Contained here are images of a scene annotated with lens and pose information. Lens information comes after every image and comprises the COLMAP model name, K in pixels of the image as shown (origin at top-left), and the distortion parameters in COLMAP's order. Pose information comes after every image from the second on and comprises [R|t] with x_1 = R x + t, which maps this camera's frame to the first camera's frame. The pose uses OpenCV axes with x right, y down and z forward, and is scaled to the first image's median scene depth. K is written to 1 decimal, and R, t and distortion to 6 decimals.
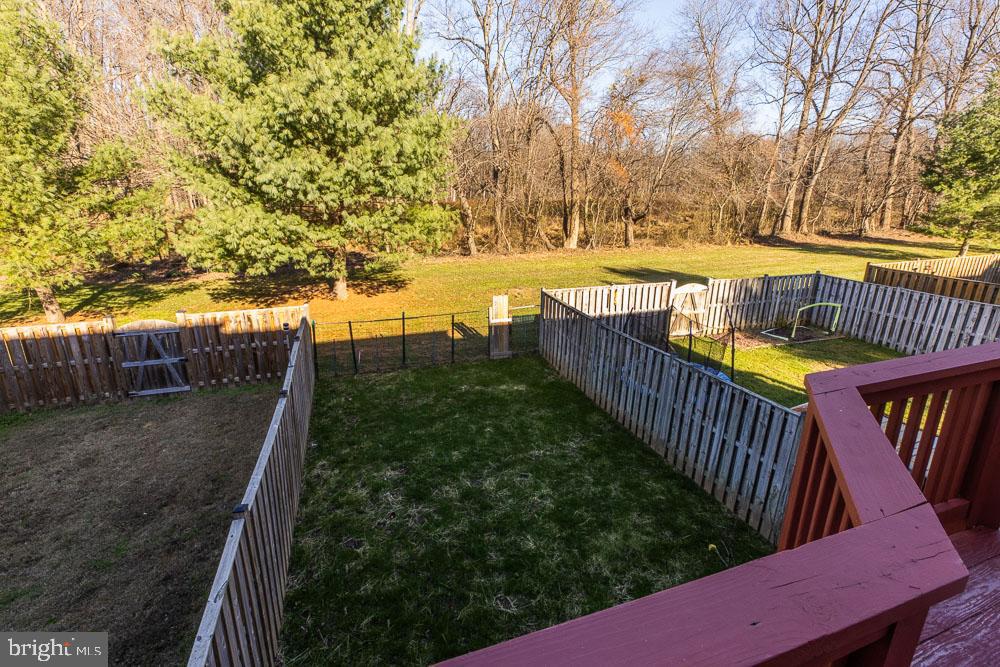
lens RADIAL K [[446.5, 0, 508.7], [0, 446.5, 323.0], [0, 0, 1]] dist [0.009608, -0.000292]
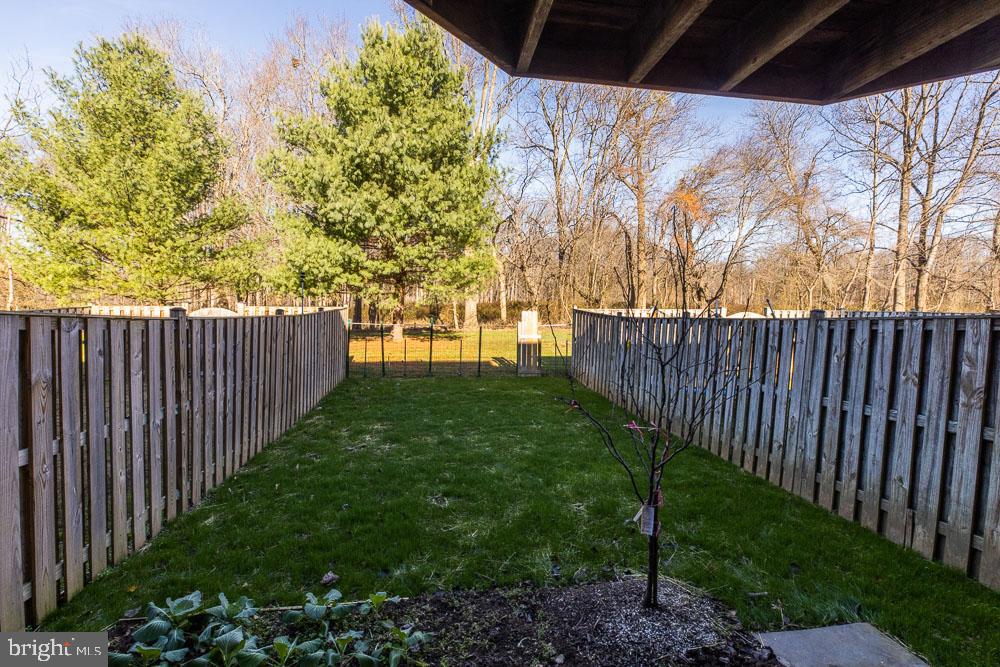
lens RADIAL K [[446.5, 0, 497.3], [0, 446.5, 329.2], [0, 0, 1]] dist [0.009608, -0.000292]
pose [[0.977381, 0.014189, -0.211009, 0.088812], [-0.063955, 0.970861, -0.230952, 0.155534], [0.201583, 0.239223, 0.949809, 0.034320]]
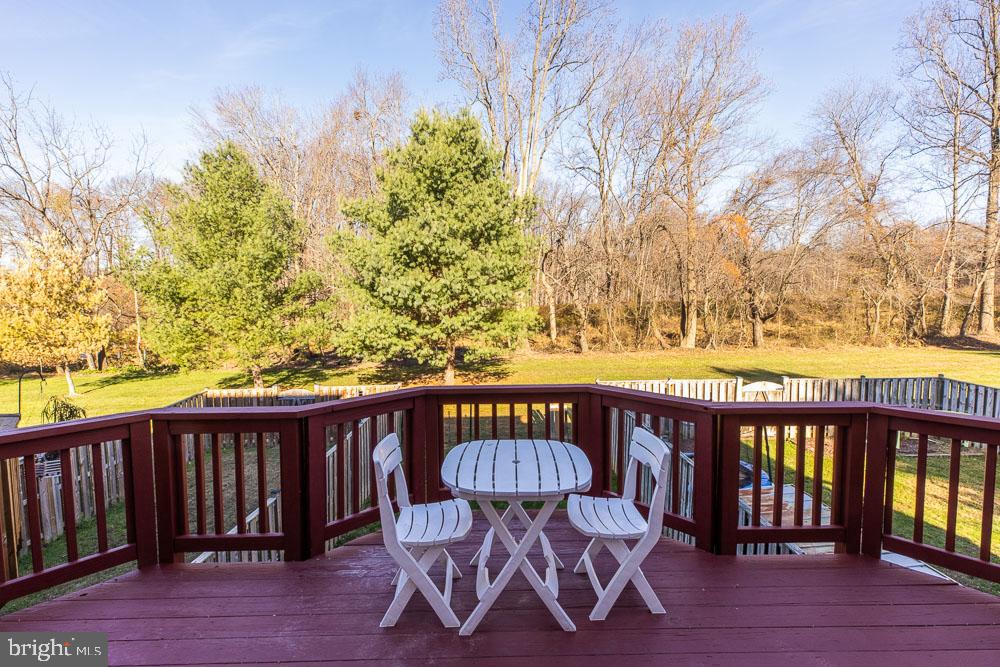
lens RADIAL K [[446.5, 0, 503.7], [0, 446.5, 329.0], [0, 0, 1]] dist [0.009608, -0.000292]
pose [[0.942314, -0.001312, -0.334728, 0.169990], [-0.068466, 0.978095, -0.196577, 0.023894], [0.327654, 0.208155, 0.921583, -0.080167]]
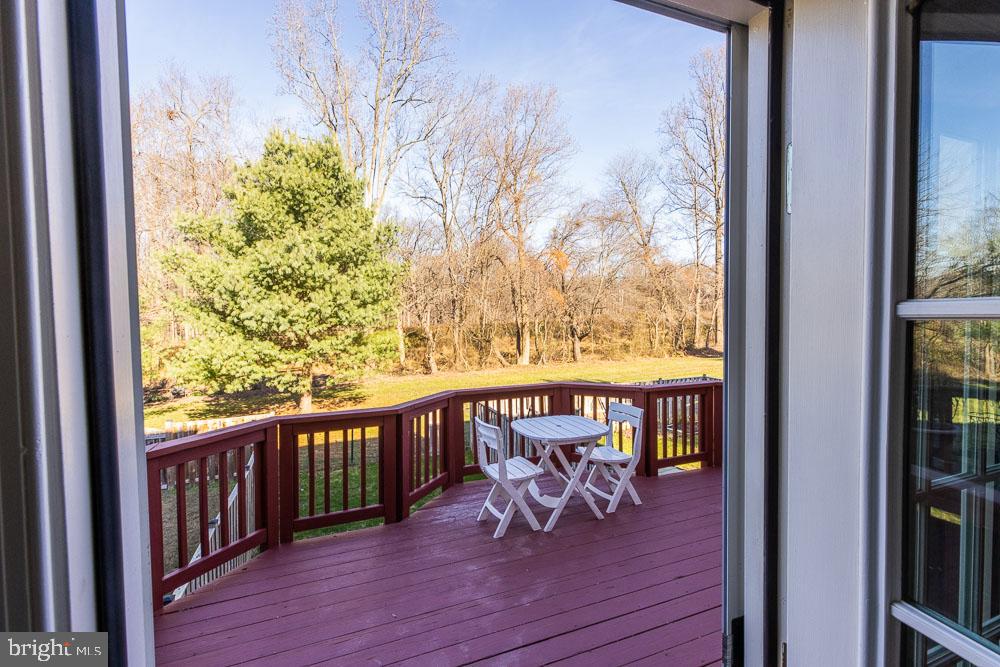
lens RADIAL K [[446.5, 0, 497.7], [0, 446.5, 332.1], [0, 0, 1]] dist [0.009608, -0.000292]
pose [[0.999141, -0.030861, 0.027662, 0.092795], [0.036716, 0.968722, -0.245416, 0.044945], [-0.019223, 0.246221, 0.969023, -0.167932]]
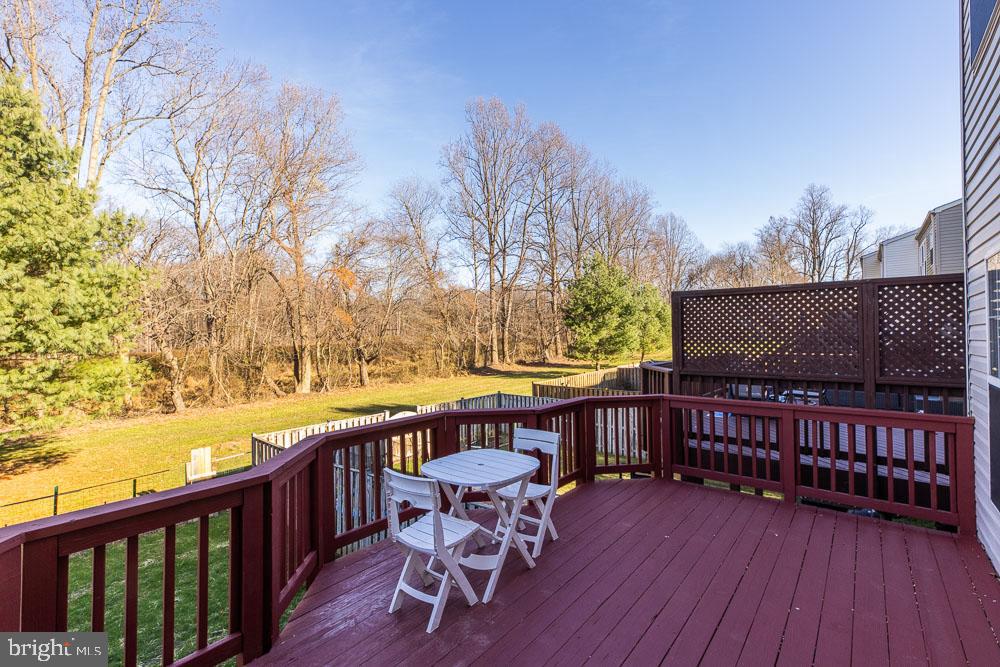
lens RADIAL K [[446.5, 0, 503.0], [0, 446.5, 332.4], [0, 0, 1]] dist [0.009608, -0.000292]
pose [[0.861425, -0.027937, 0.507116, 0.043631], [0.171815, 0.955645, -0.239212, 0.030176], [-0.477940, 0.293194, 0.828016, -0.114723]]
